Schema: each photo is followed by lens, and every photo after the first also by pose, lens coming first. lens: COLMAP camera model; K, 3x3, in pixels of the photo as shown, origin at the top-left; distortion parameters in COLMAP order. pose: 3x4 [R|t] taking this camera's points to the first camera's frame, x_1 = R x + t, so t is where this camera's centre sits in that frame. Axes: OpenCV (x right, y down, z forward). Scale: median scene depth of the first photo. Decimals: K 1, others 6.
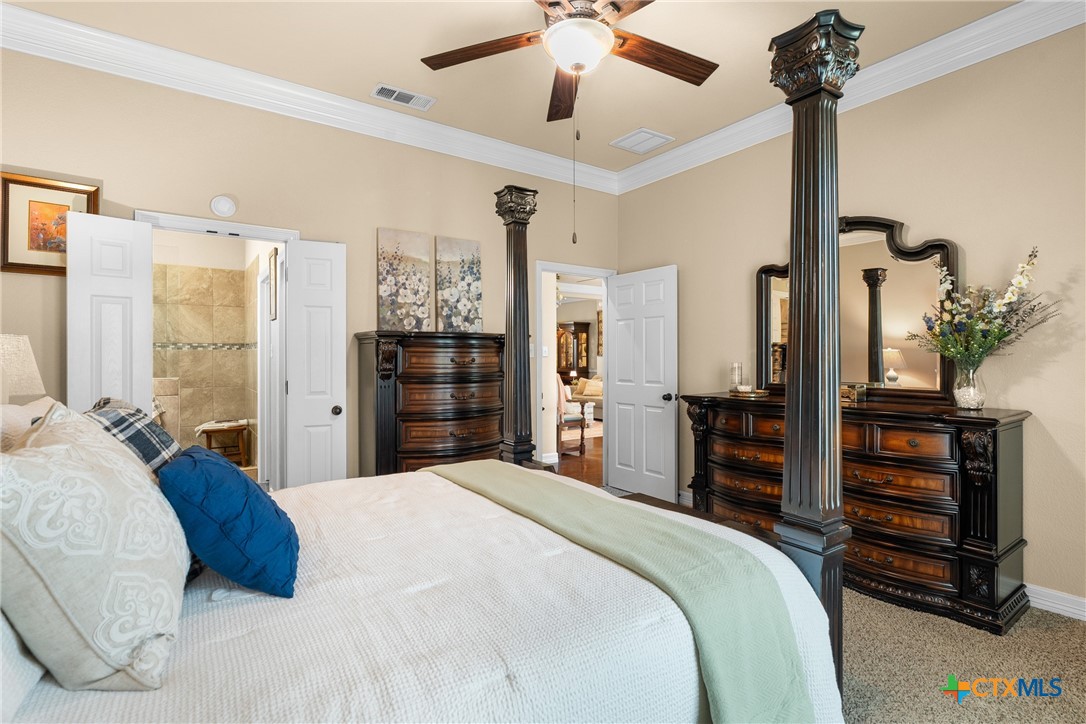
lens RADIAL K [[519.8, 0, 544.3], [0, 519.8, 356.5], [0, 0, 1]] dist [-0.003509, -0.000114]
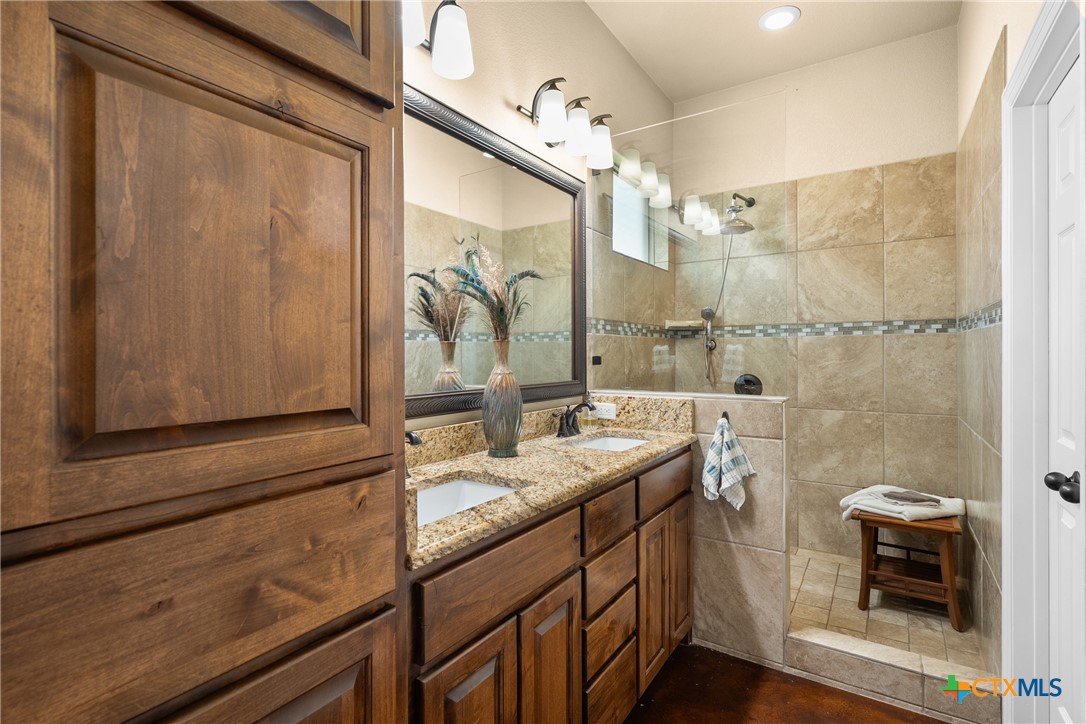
lens RADIAL K [[519.8, 0, 543.0], [0, 519.8, 354.8], [0, 0, 1]] dist [-0.003509, -0.000114]
pose [[0.372028, 0.001368, -0.928220, -0.314071], [0.001695, 0.999996, 0.002153, 0.004497], [0.928220, -0.002374, 0.372025, 0.536256]]
